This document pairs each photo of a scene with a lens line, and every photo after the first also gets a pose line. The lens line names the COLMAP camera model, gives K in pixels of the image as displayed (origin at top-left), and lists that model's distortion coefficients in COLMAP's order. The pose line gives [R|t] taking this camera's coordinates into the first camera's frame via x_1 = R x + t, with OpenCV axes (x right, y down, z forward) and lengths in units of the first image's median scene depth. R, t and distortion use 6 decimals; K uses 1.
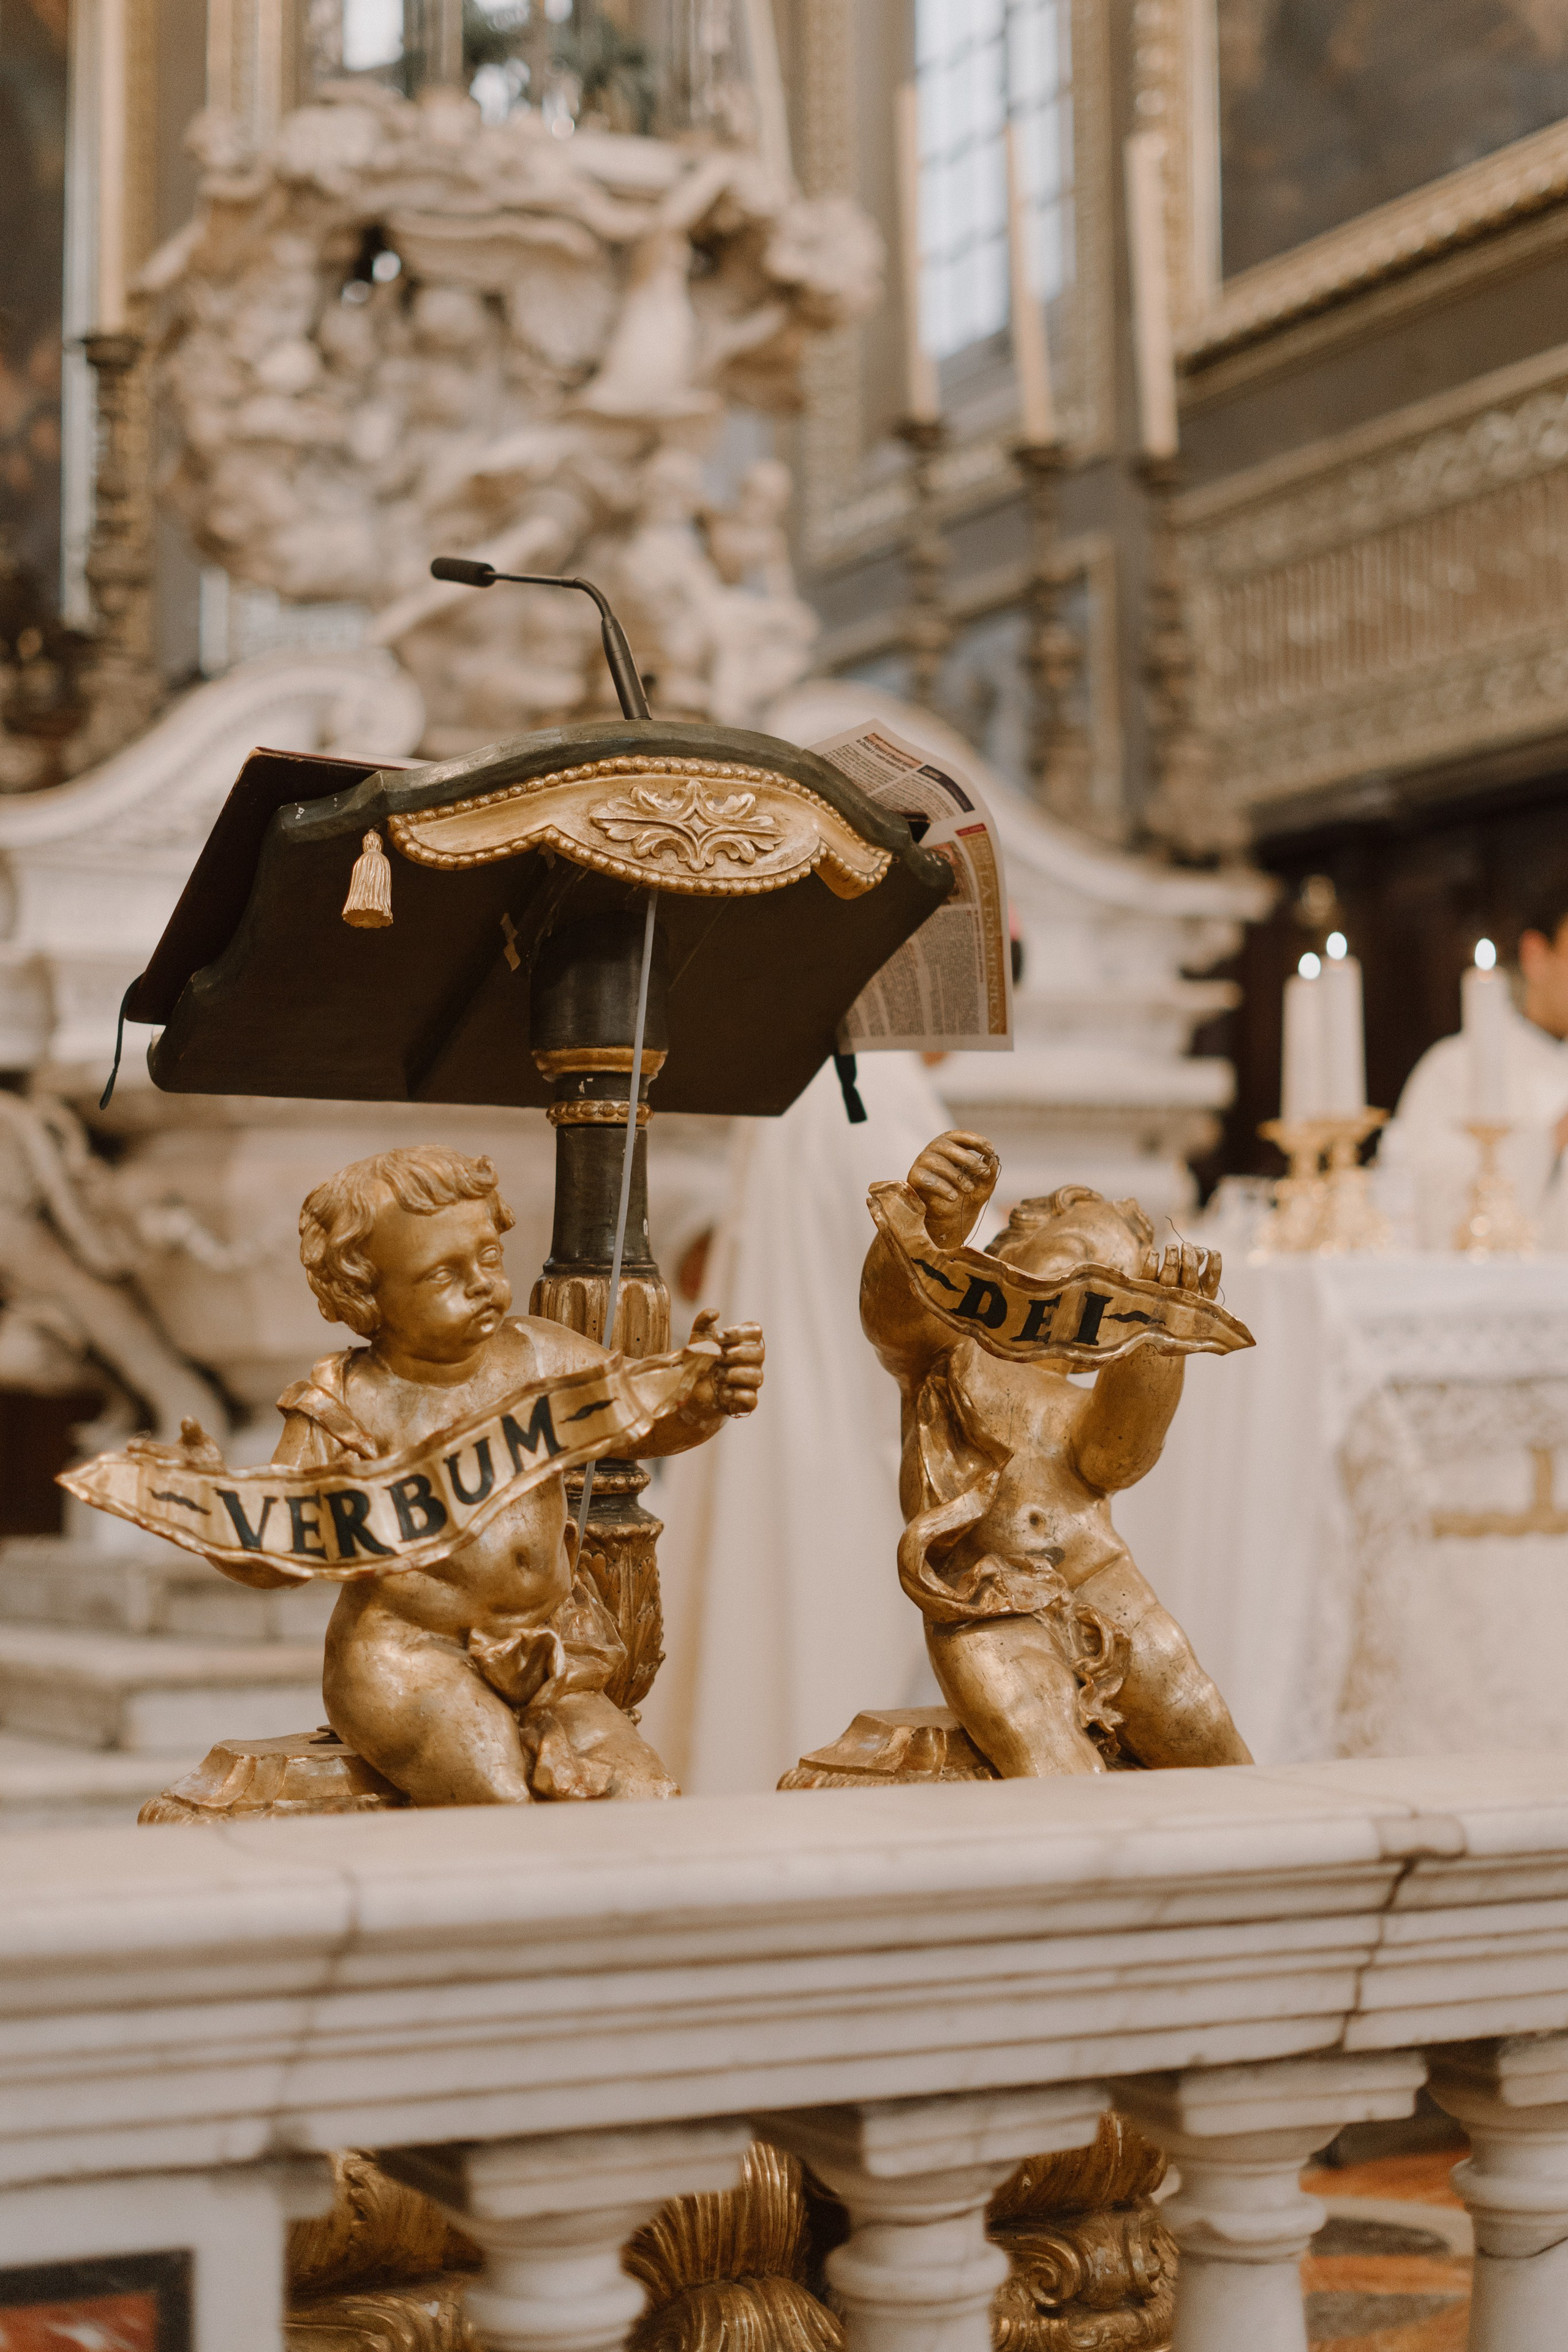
lens RADIAL K [[3895.6, 0, 784.0], [0, 3895.6, 1176.0], [0, 0, 1]] dist [0.006663, 0.015396]
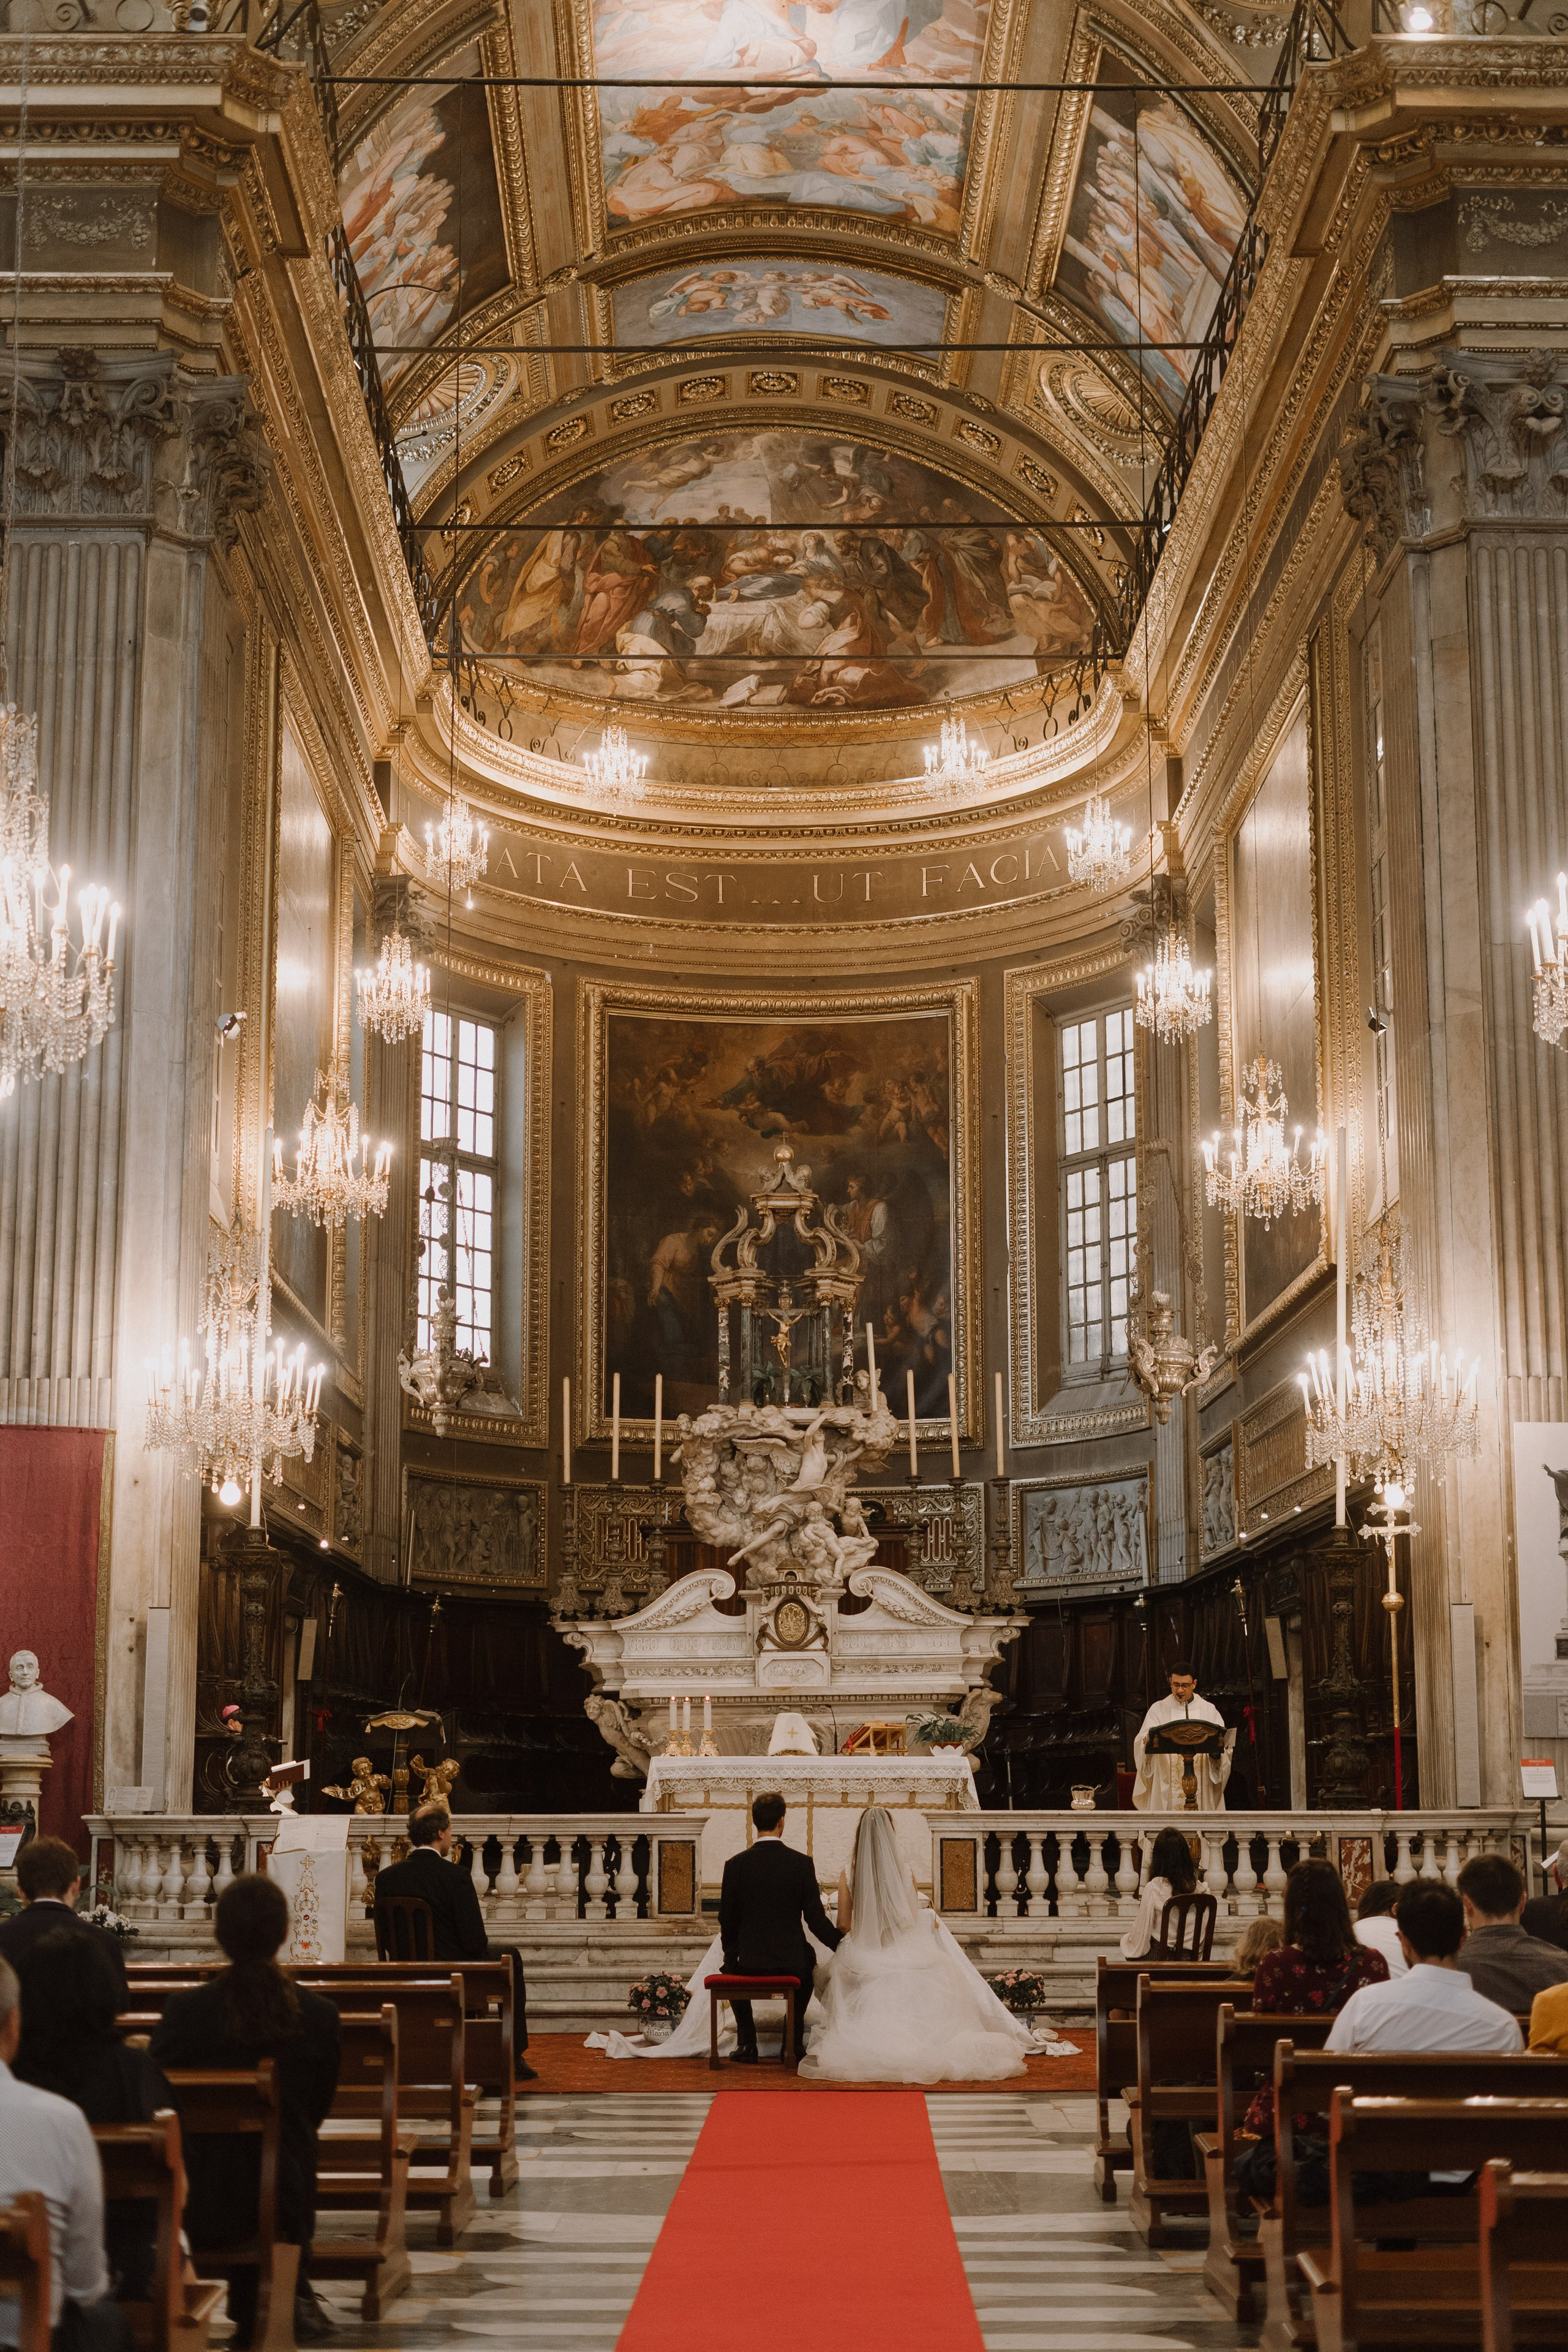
lens RADIAL K [[3447.2, 0, 744.3], [0, 3447.2, 1336.2], [0, 0, 1]] dist [-0.027470, -0.049275]
pose [[0.886397, -0.055952, -0.459532, 1.324574], [0.026272, 0.997149, -0.070734, -0.118945], [0.462179, 0.050626, 0.885340, -1.722780]]
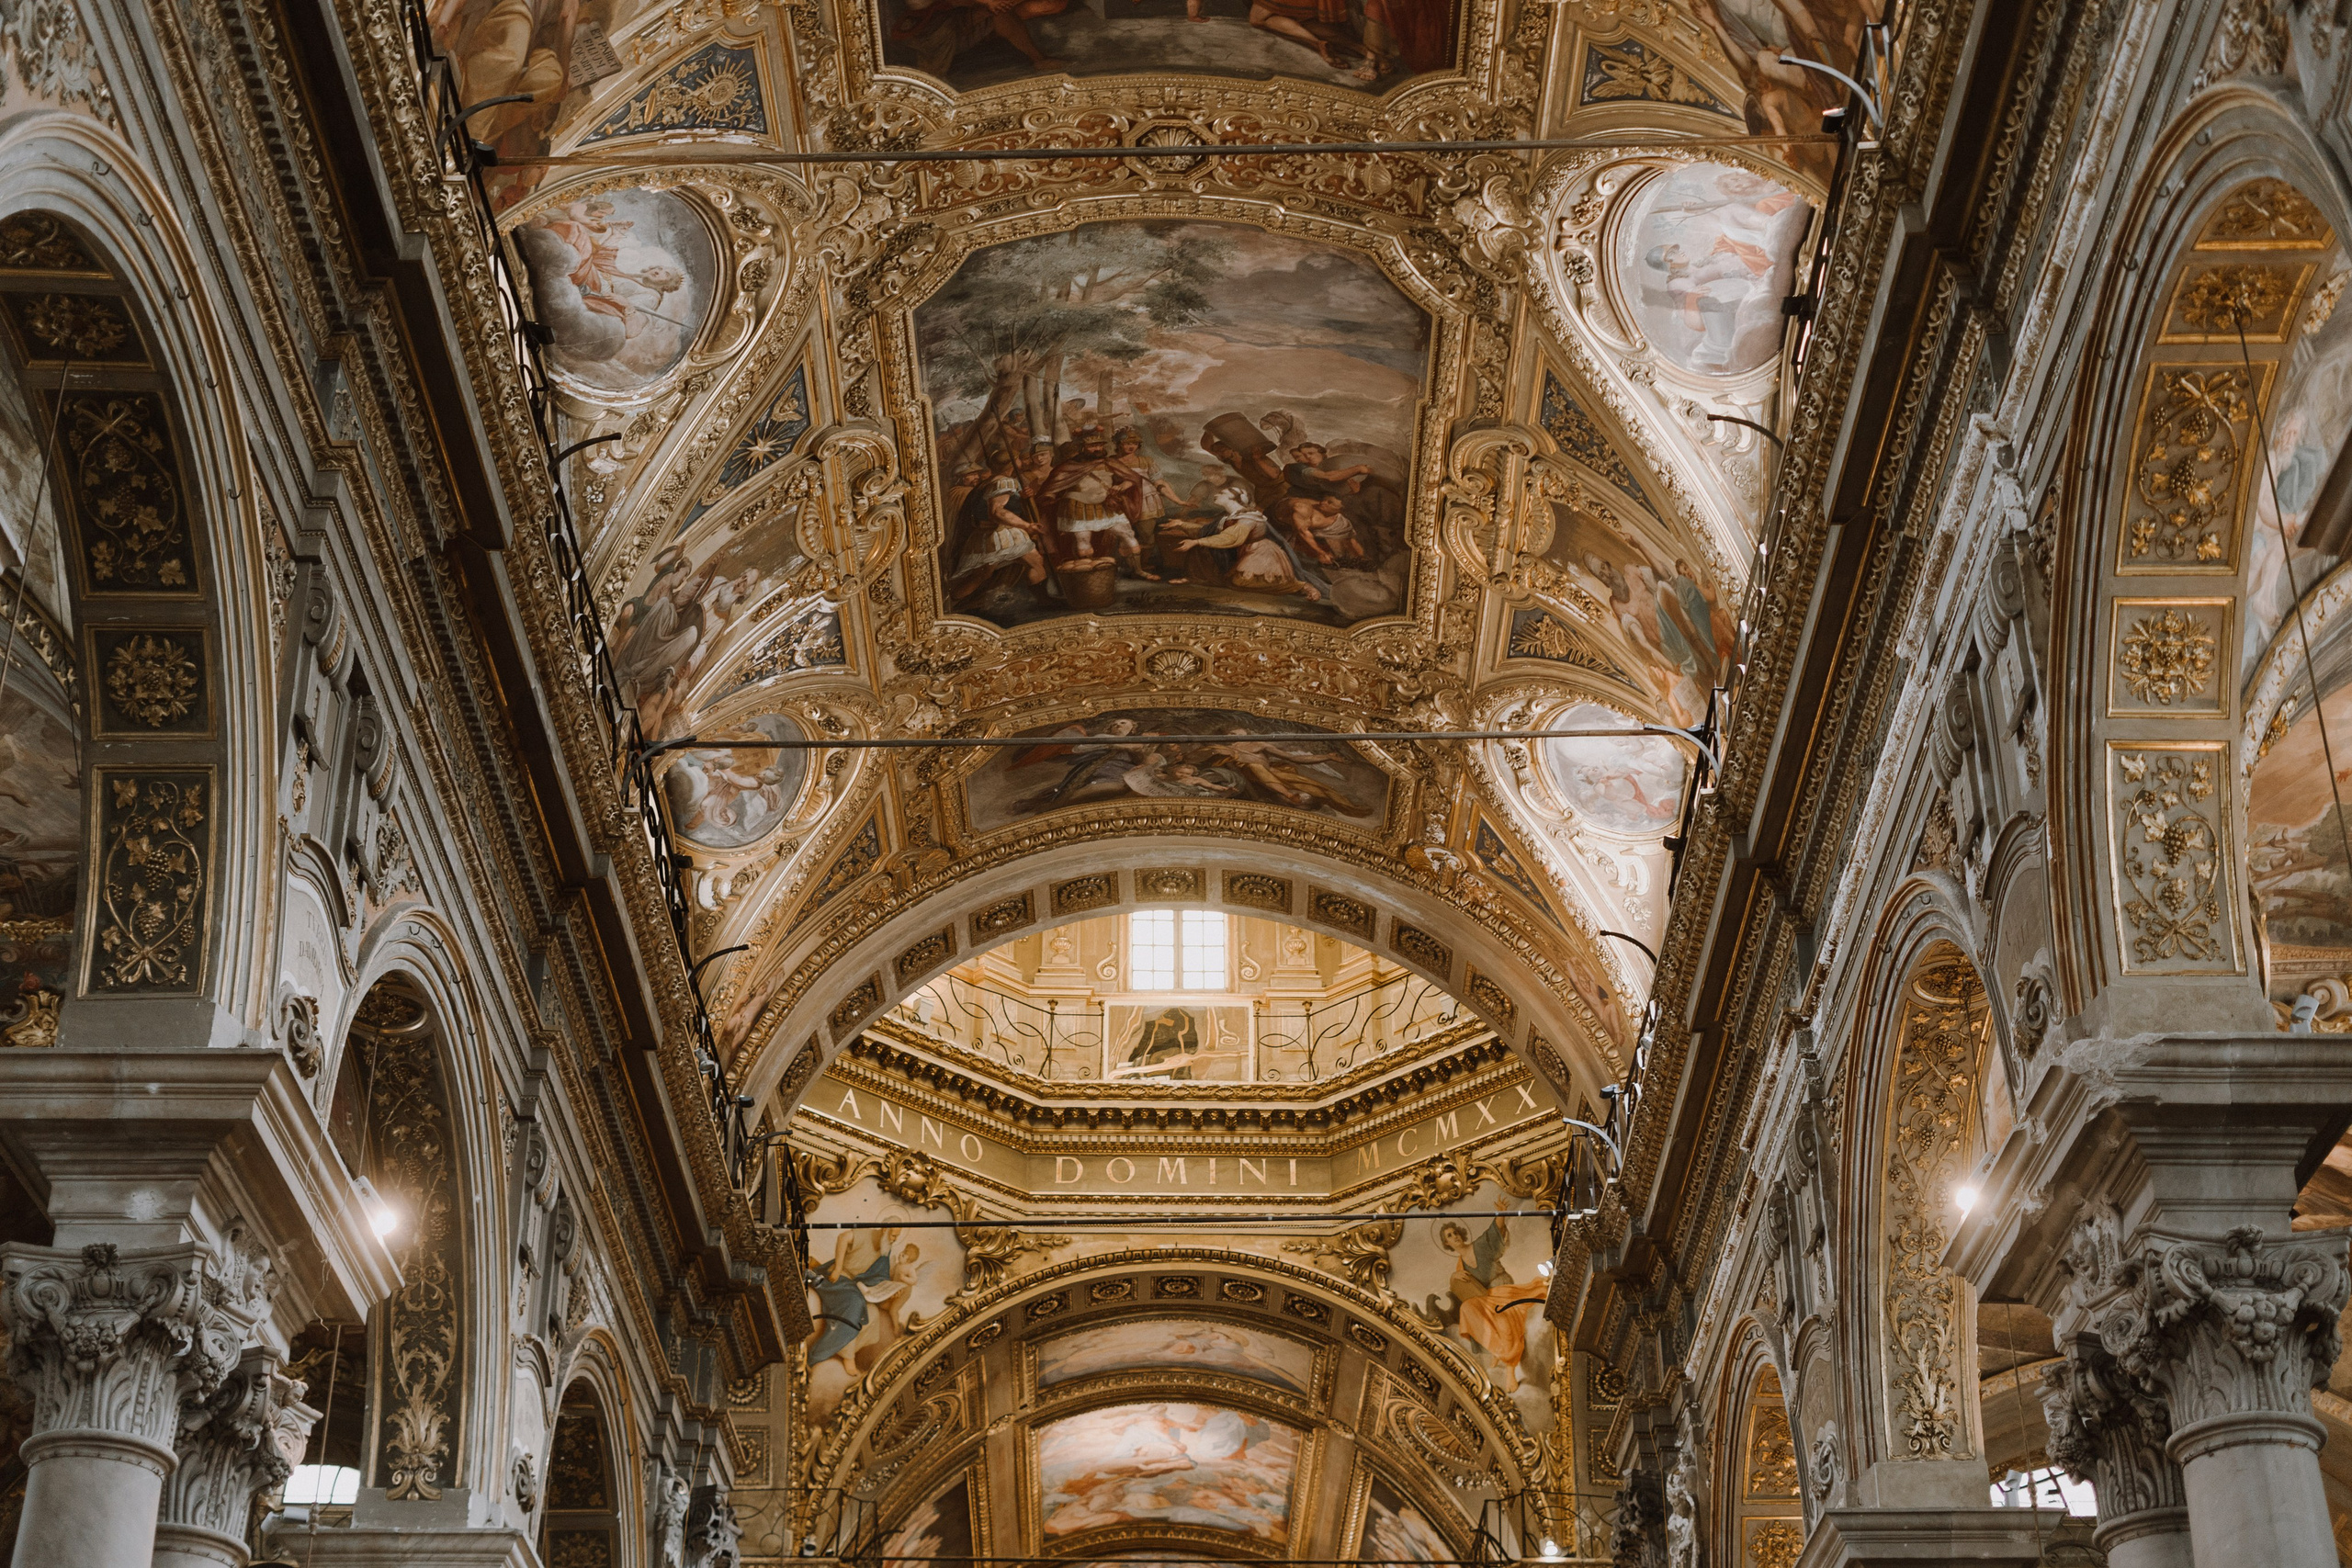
lens RADIAL K [[3429.5, 0, 1142.7], [0, 3429.5, 790.4], [0, 0, 1]] dist [-0.035627, 0.123050]
pose [[0.888621, -0.224637, -0.399862, 2.102639], [0.023179, 0.892723, -0.450008, -0.217980], [0.458055, 0.390619, 0.798500, -3.239486]]
